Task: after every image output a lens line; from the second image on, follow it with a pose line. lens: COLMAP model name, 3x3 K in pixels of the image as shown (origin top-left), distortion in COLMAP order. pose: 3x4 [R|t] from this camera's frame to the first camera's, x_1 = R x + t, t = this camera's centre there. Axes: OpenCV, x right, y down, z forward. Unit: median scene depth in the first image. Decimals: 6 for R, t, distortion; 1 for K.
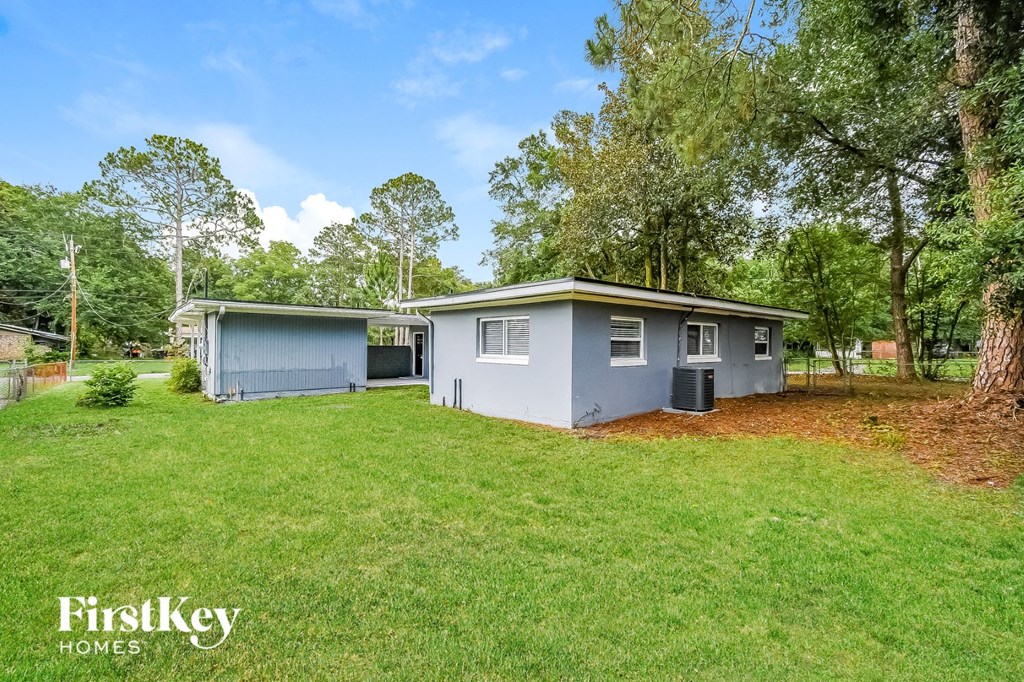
lens RADIAL K [[445.8, 0, 517.6], [0, 445.8, 340.9], [0, 0, 1]] dist [0.044701, -0.027343]
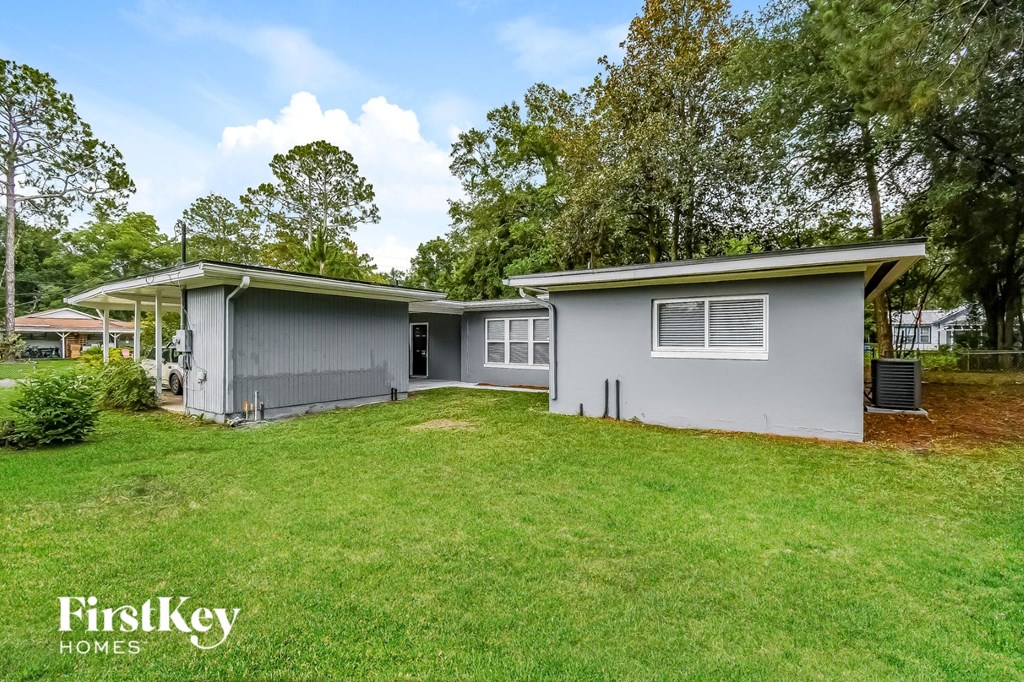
lens RADIAL K [[445.8, 0, 517.6], [0, 445.8, 340.9], [0, 0, 1]] dist [0.044701, -0.027343]
pose [[0.969125, -0.007760, 0.246449, -0.128407], [0.004679, 0.999903, 0.013087, 0.002266], [-0.246526, -0.011530, 0.969067, 0.081881]]
